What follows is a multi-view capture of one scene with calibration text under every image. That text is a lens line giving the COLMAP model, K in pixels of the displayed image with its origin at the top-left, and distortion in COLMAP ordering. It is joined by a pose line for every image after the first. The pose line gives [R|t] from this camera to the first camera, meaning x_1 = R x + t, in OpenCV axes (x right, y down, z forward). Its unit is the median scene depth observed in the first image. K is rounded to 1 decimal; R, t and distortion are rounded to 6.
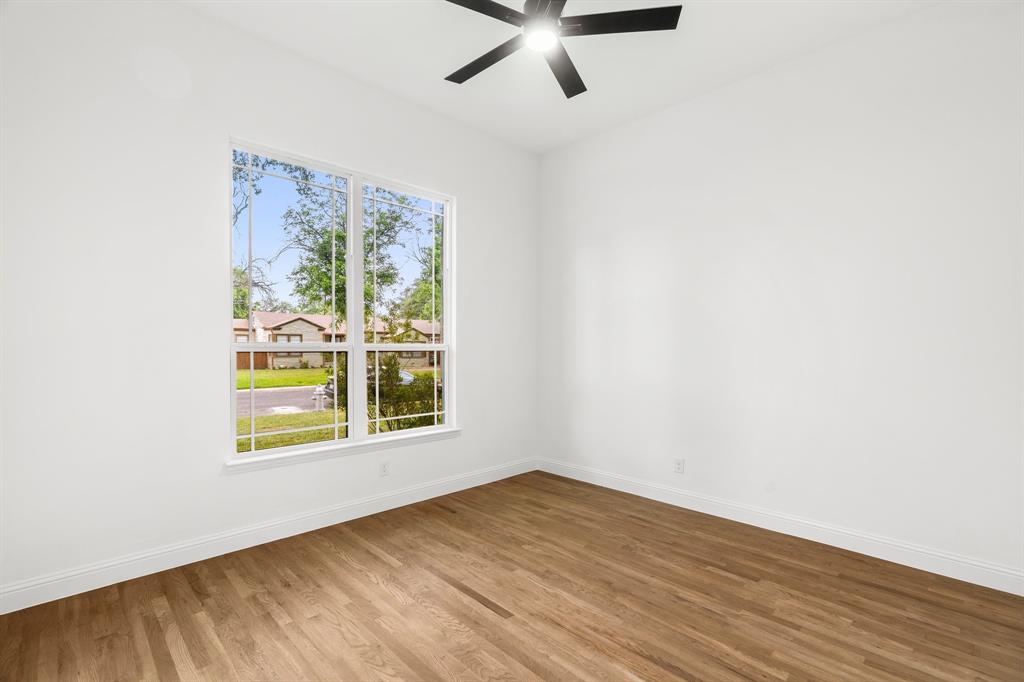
lens RADIAL K [[472.7, 0, 512.0], [0, 472.7, 341.0], [0, 0, 1]] dist [-0.001947, 0.000086]
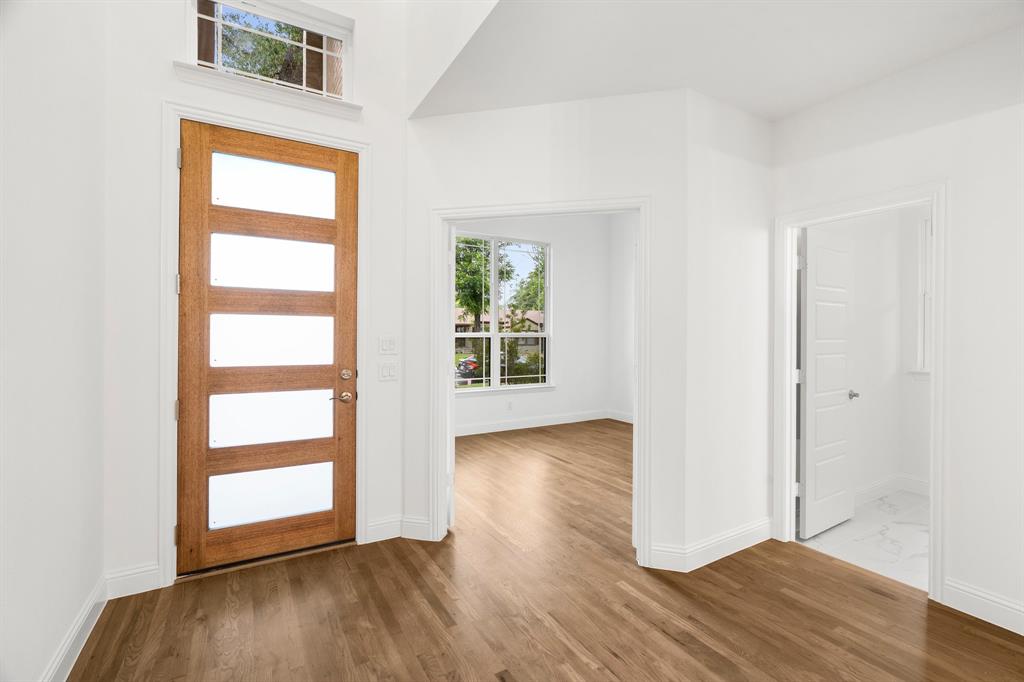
lens RADIAL K [[461.4, 0, 514.3], [0, 461.4, 335.5], [0, 0, 1]] dist [-0.003705, 0.000608]
pose [[0.972562, 0.002710, -0.232628, 0.061871], [0.000528, 0.999904, 0.013857, -0.003972], [0.232643, -0.013600, 0.972467, -0.286566]]
